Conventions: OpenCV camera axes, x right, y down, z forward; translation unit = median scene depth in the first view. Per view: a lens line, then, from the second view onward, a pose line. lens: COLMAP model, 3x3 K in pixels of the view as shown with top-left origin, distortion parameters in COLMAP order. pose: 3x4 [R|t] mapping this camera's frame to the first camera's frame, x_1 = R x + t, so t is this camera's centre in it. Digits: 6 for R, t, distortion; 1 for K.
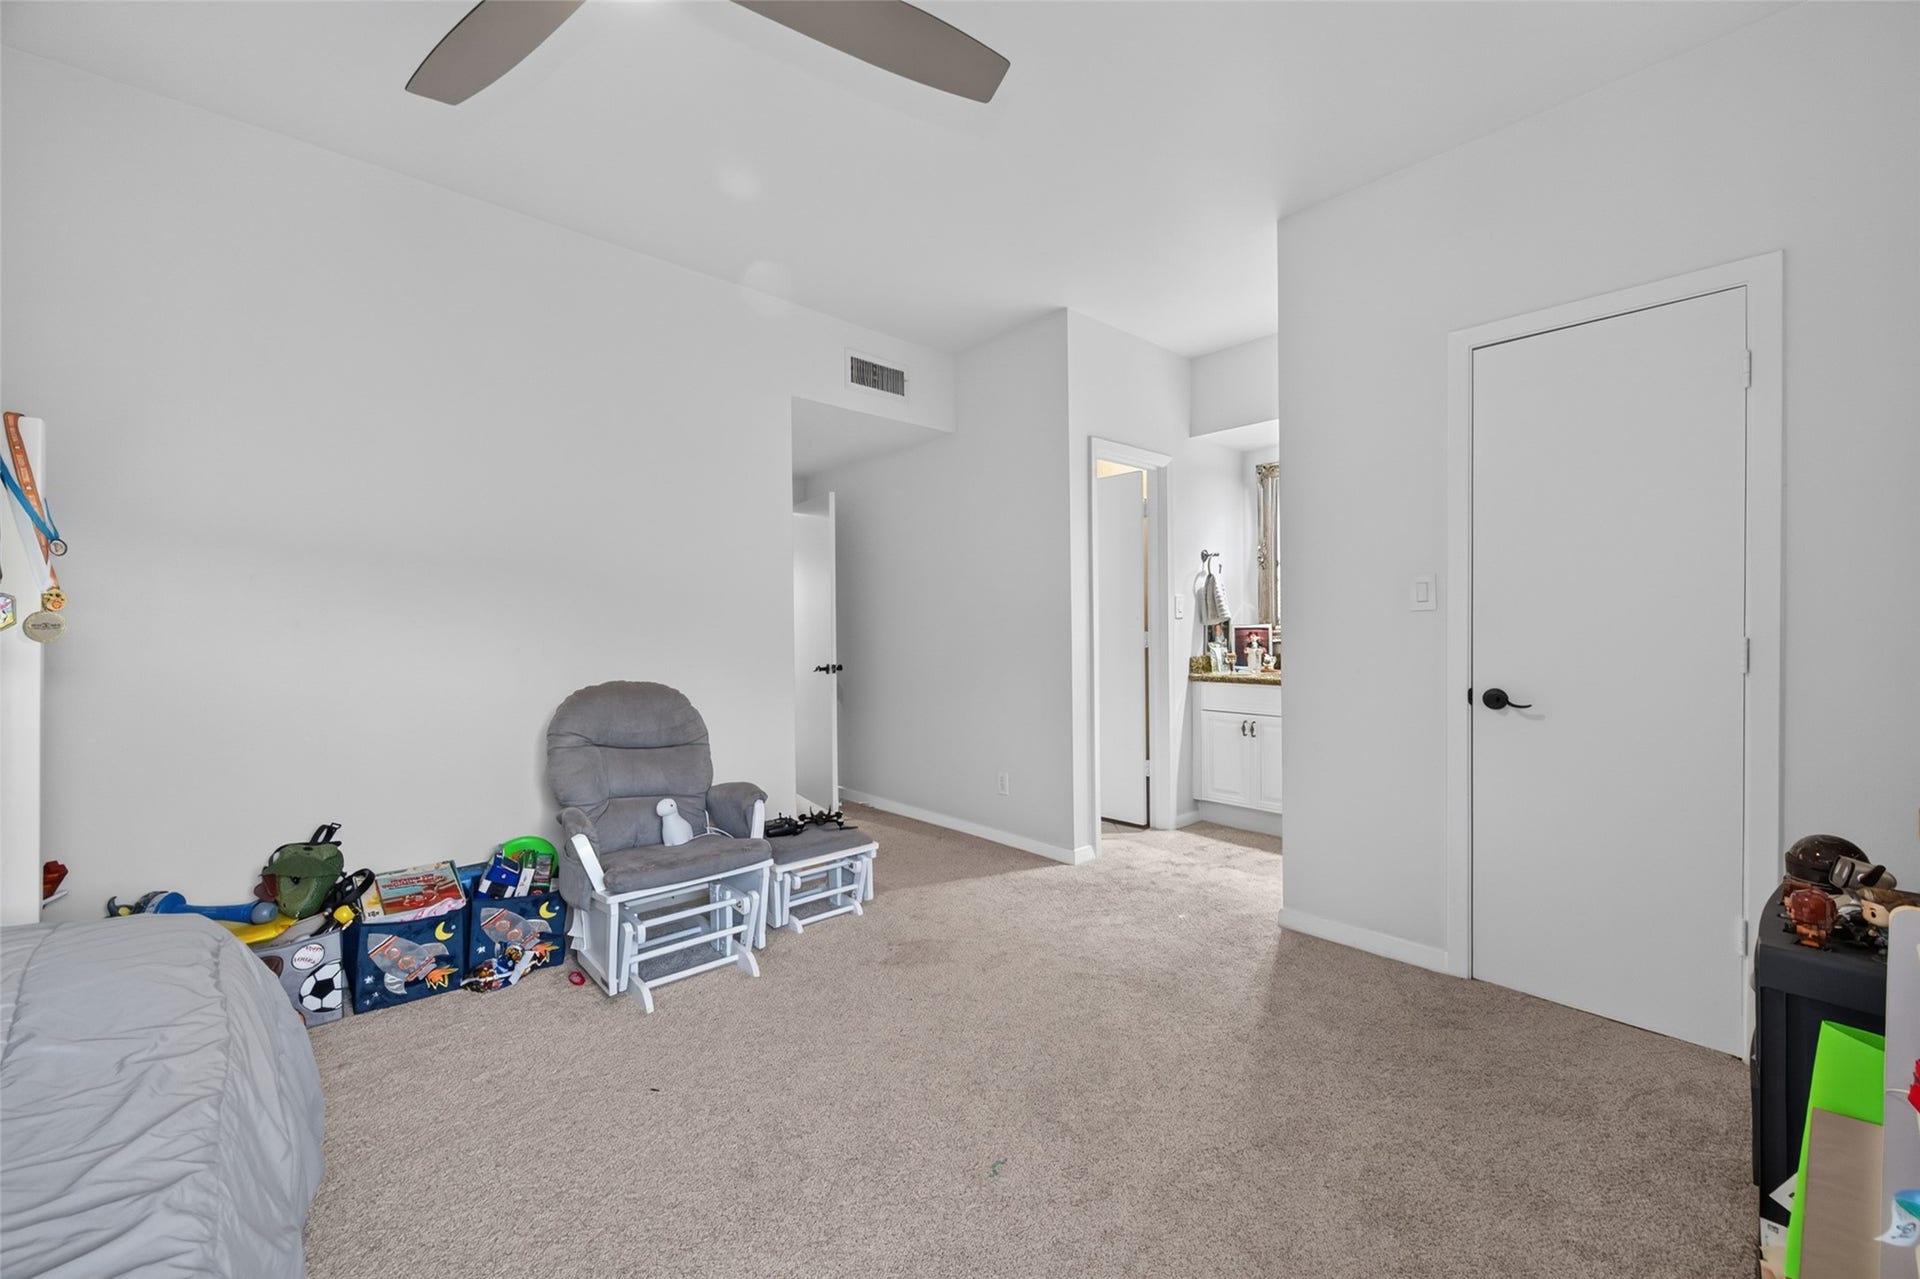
lens RADIAL K [[741.3, 0, 969.0], [0, 741.3, 639.8], [0, 0, 1]] dist [0.001571, -0.000399]
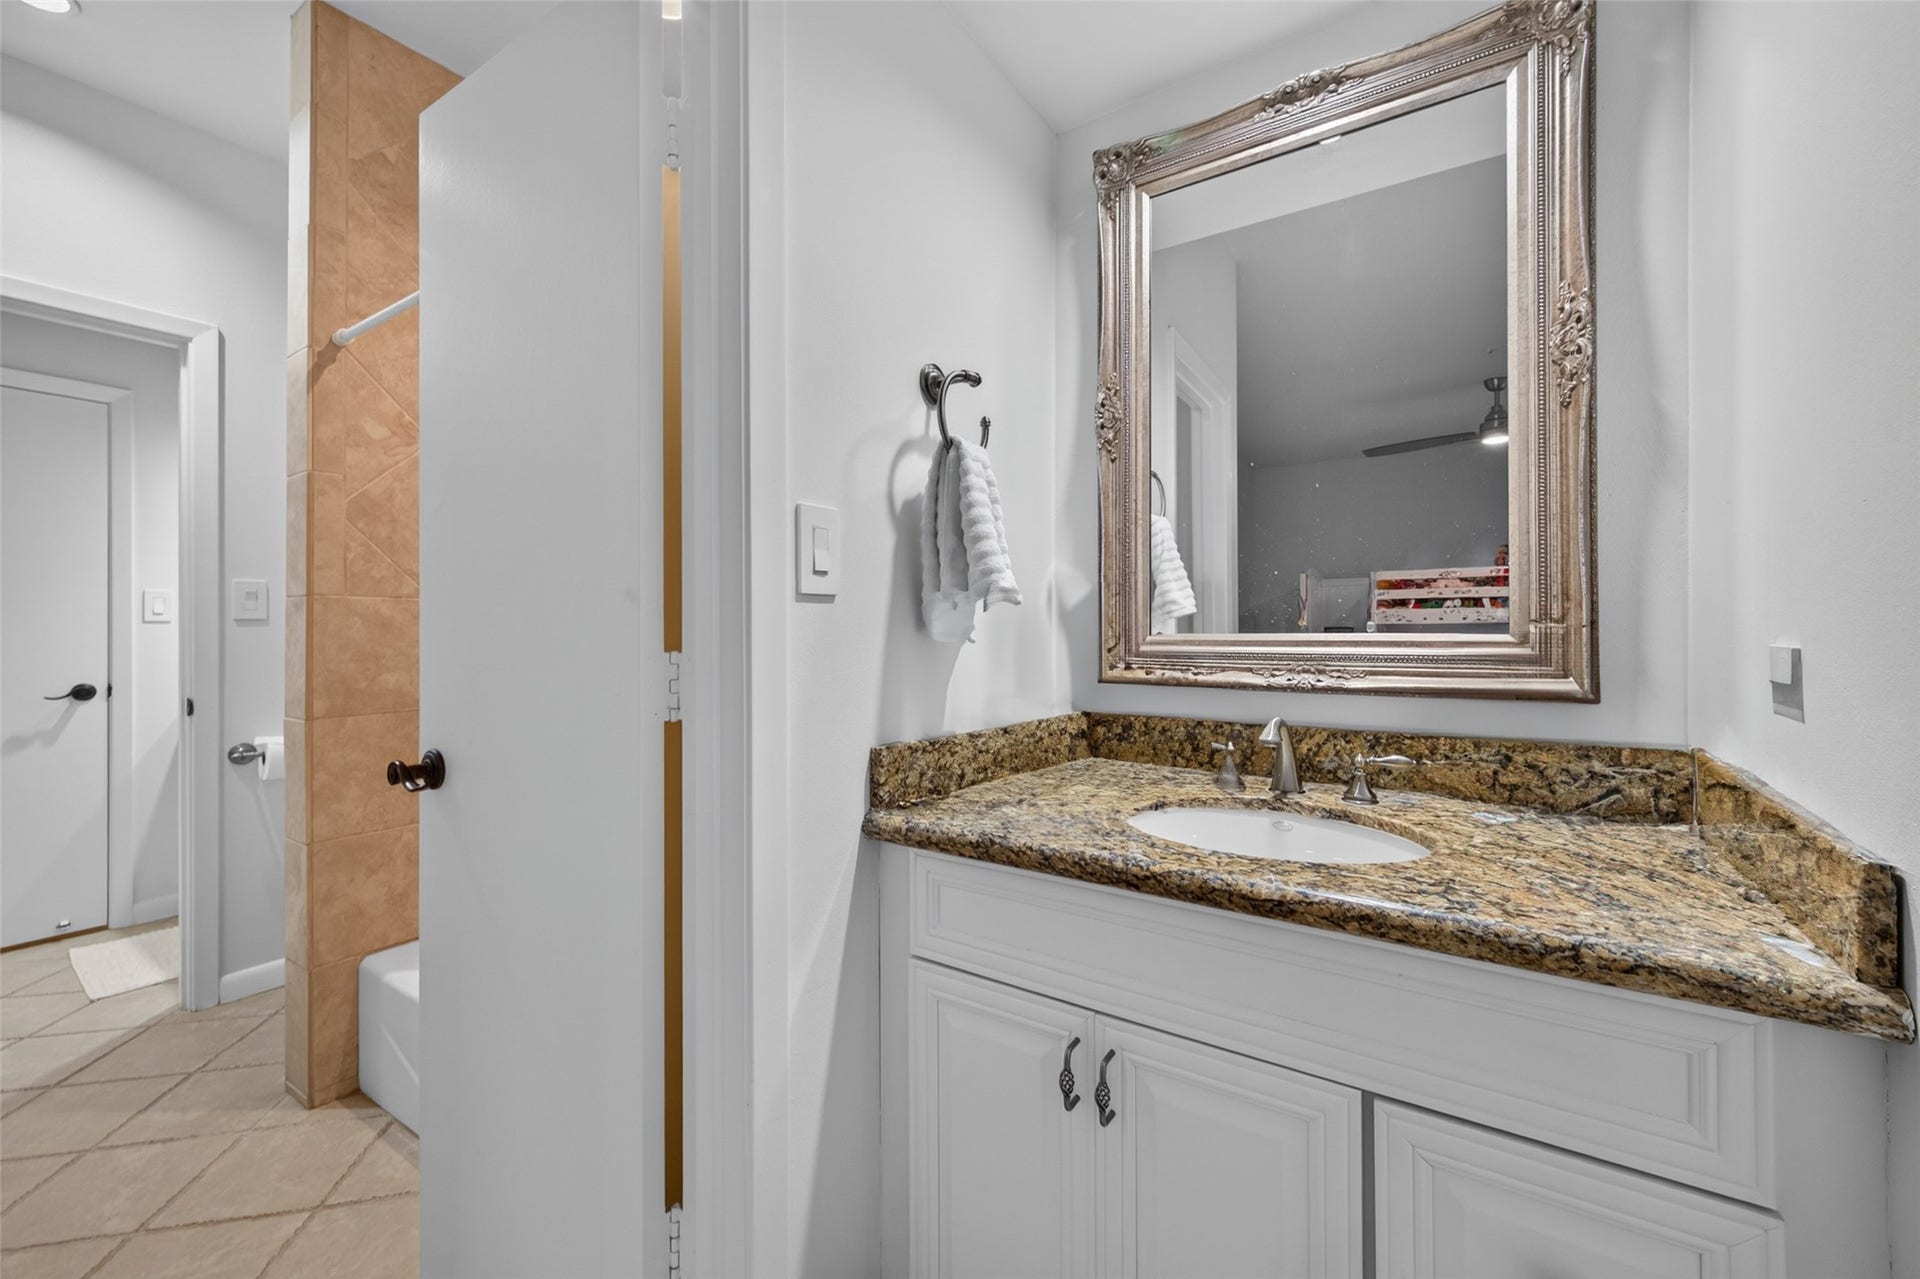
lens RADIAL K [[741.3, 0, 969.0], [0, 741.3, 639.8], [0, 0, 1]] dist [0.001571, -0.000399]
pose [[0.967431, 0.002518, 0.253124, 0.263936], [-0.000022, 0.999951, -0.009865, -0.012697], [-0.253136, 0.009539, 0.967384, 0.732620]]
